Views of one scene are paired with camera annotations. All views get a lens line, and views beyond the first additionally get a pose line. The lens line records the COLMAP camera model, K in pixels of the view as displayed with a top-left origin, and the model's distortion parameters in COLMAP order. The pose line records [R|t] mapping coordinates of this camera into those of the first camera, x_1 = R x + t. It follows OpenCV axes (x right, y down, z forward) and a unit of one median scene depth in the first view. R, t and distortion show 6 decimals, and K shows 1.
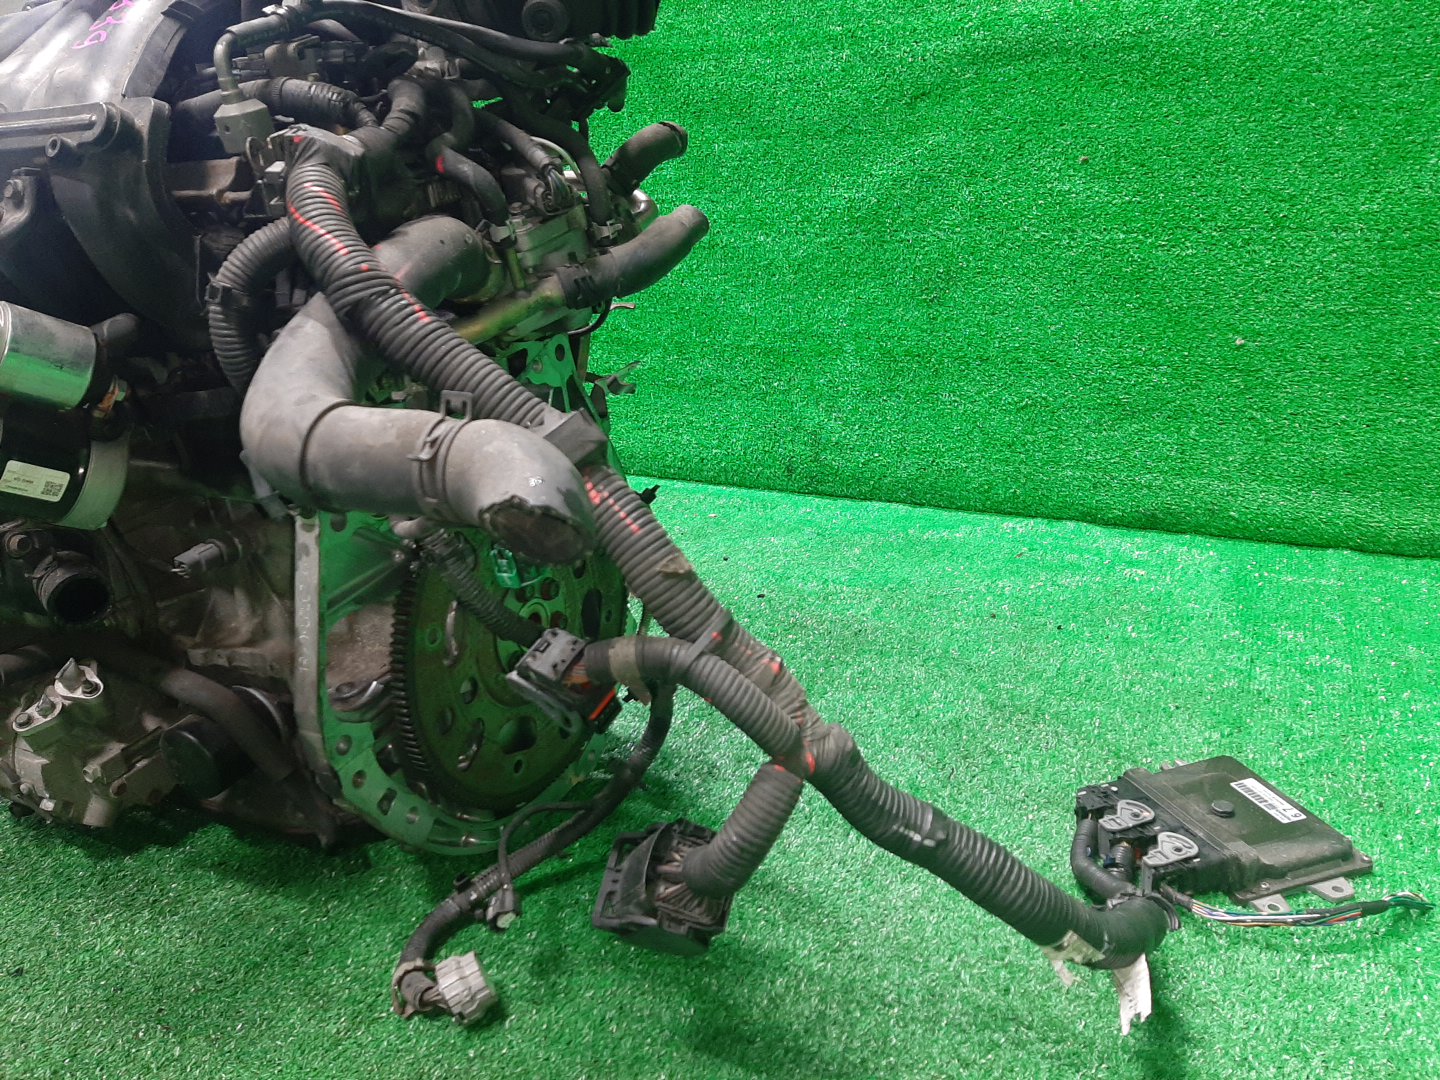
lens RADIAL K [[1129.1, 0, 721.0], [0, 1129.1, 537.3], [0, 0, 1]] dist [0.002612, -0.026354]
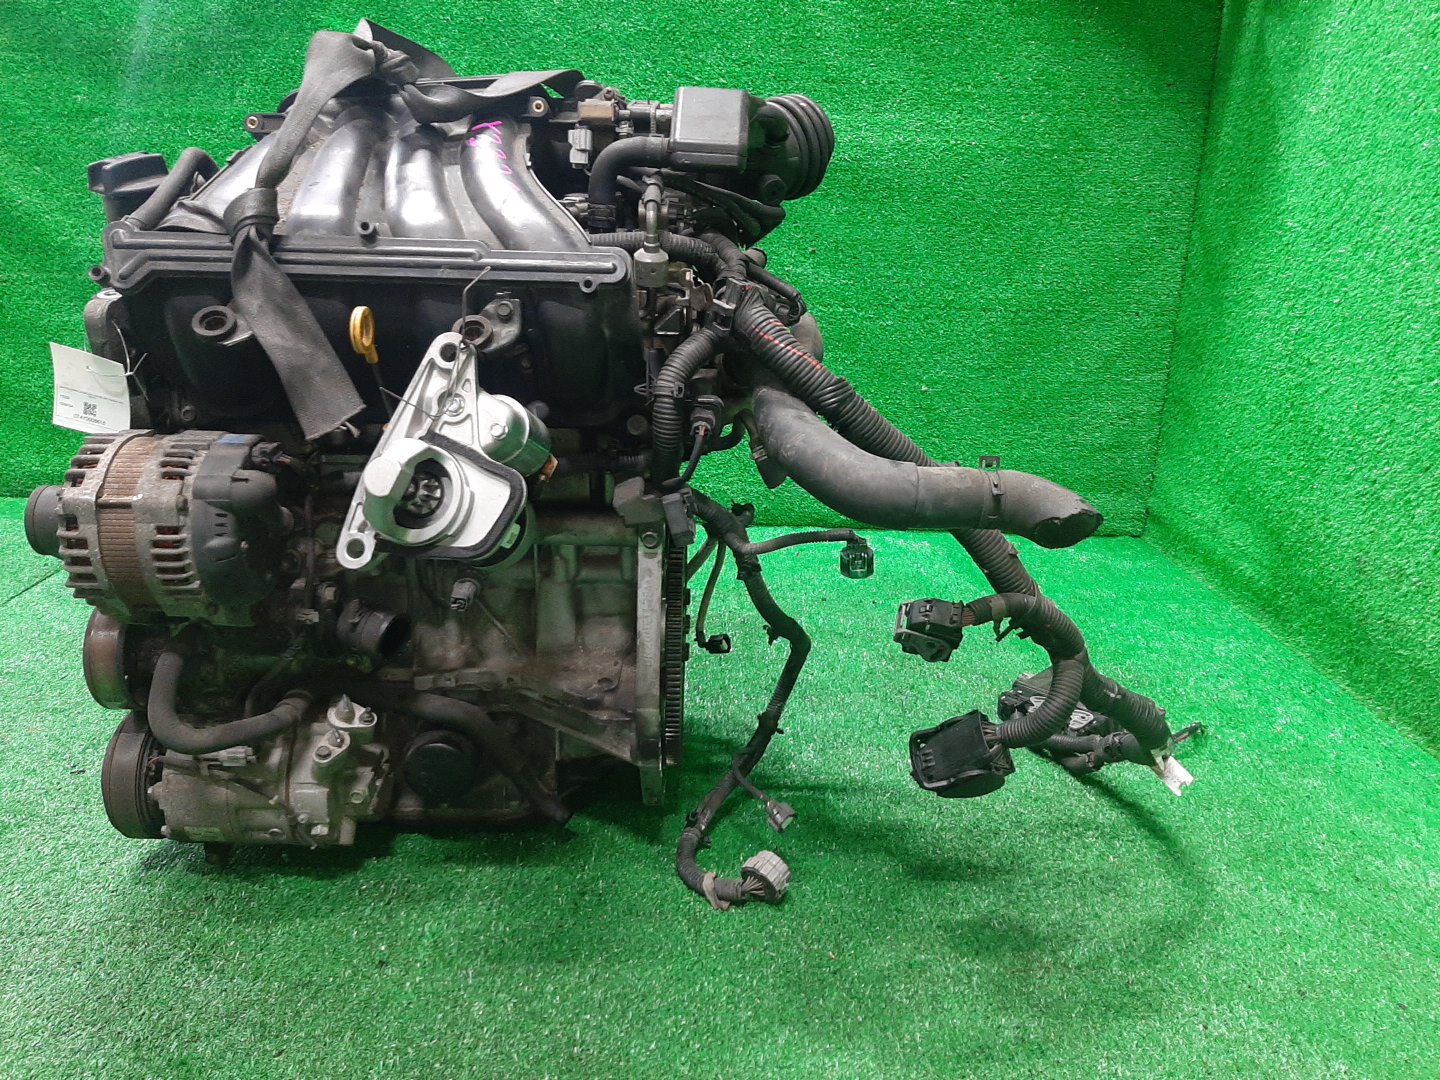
lens RADIAL K [[1129.1, 0, 718.5], [0, 1129.1, 541.6], [0, 0, 1]] dist [0.002612, -0.026354]
pose [[0.887250, -0.073638, 0.455372, -0.675354], [0.082396, 0.996599, 0.000618, -0.014573], [-0.453869, 0.036973, 0.890301, -0.175537]]
